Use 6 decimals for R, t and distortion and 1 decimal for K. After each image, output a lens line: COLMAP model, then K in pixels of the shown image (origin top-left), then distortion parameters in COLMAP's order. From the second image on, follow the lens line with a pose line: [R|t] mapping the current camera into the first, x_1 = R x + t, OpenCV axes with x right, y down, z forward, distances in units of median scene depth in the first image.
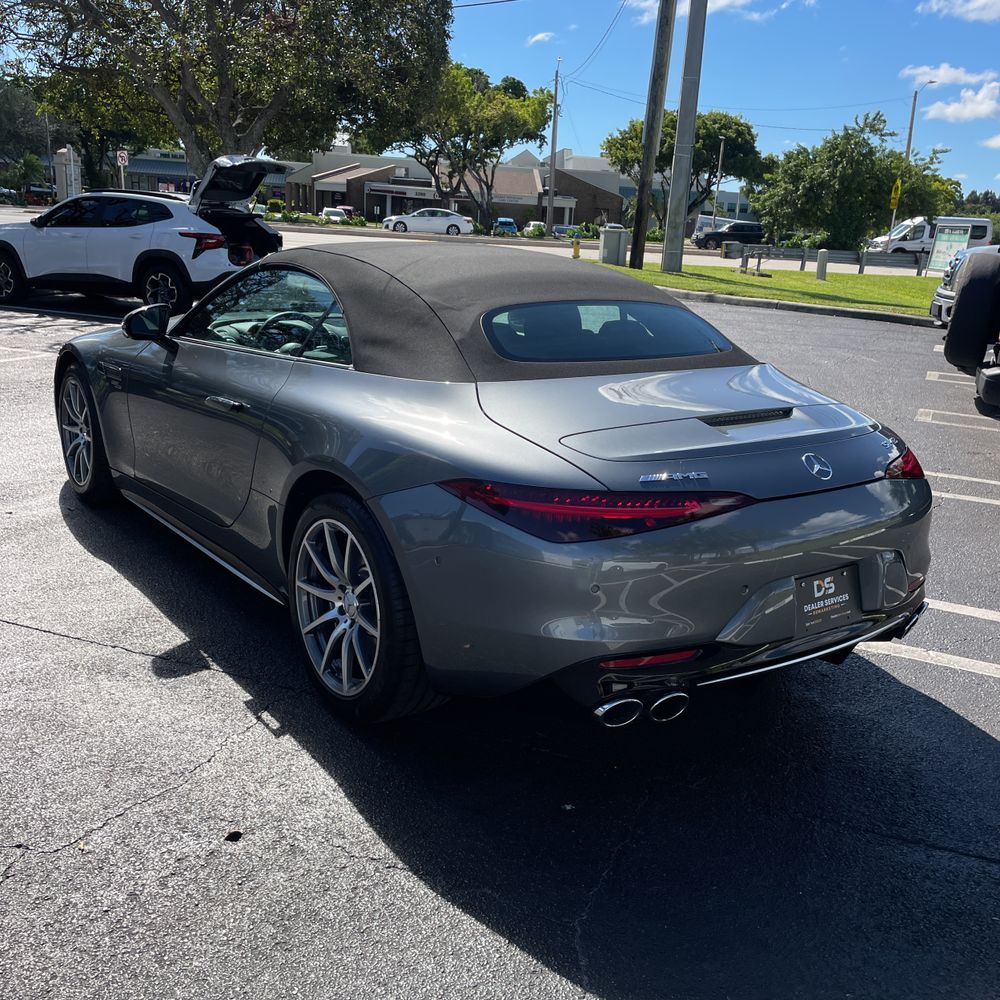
lens RADIAL K [[1035.0, 0, 499.7], [0, 1035.0, 499.6], [0, 0, 1]] dist [0.023812, 0.000000]
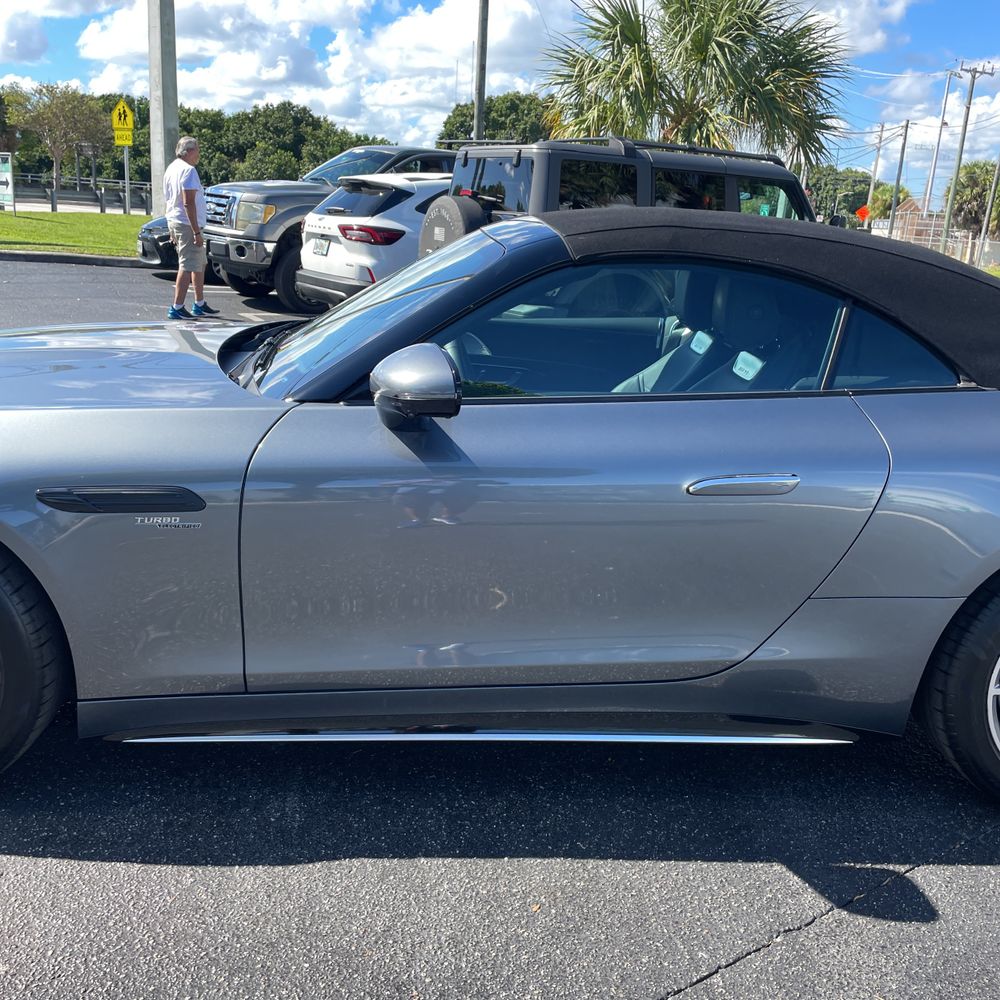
lens RADIAL K [[1035.0, 0, 507.5], [0, 1035.0, 495.3], [0, 0, 1]] dist [0.023812, 0.000000]
pose [[0.564799, -0.240916, 0.789279, -0.066423], [0.191397, 0.968599, 0.158690, -0.016682], [-0.802726, 0.061437, 0.593175, 0.059278]]
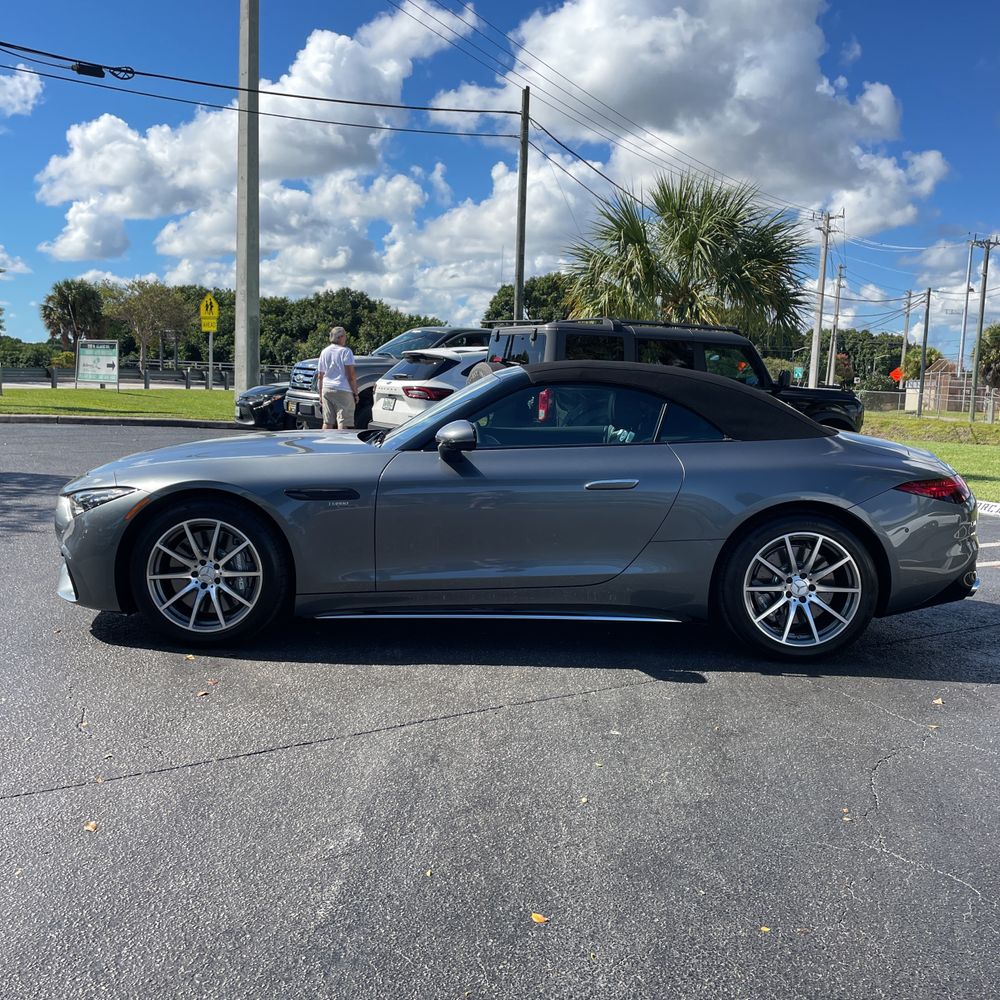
lens RADIAL K [[1035.0, 0, 496.8], [0, 1035.0, 504.2], [0, 0, 1]] dist [0.023812, 0.000000]
pose [[0.608475, -0.130084, 0.782839, -0.109092], [0.208067, 0.978114, 0.000810, -0.007772], [-0.765811, 0.162390, 0.622224, 0.024424]]
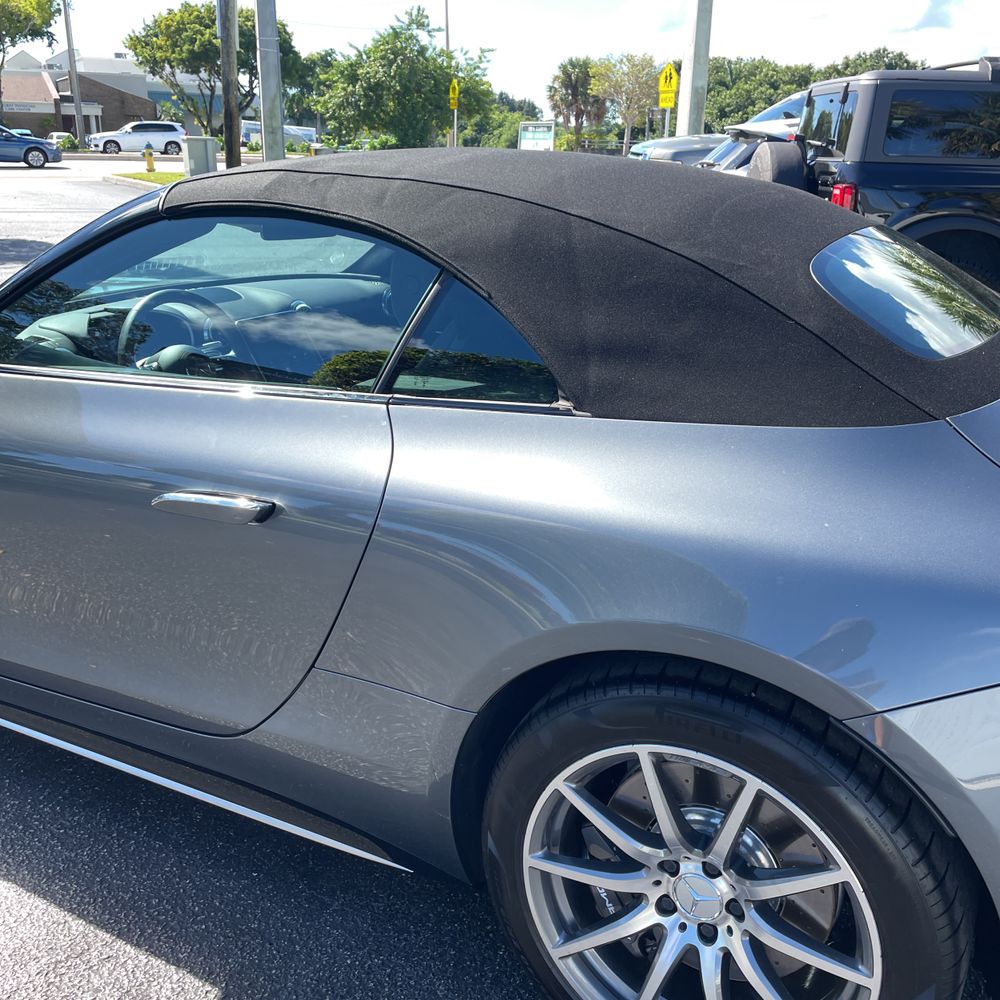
lens RADIAL K [[1035.0, 0, 500.4], [0, 1035.0, 494.4], [0, 0, 1]] dist [0.023812, 0.000000]
pose [[0.909306, -0.166961, 0.381166, -0.026127], [0.136899, 0.985017, 0.104880, -0.010262], [-0.392966, -0.043187, 0.918538, 0.039881]]
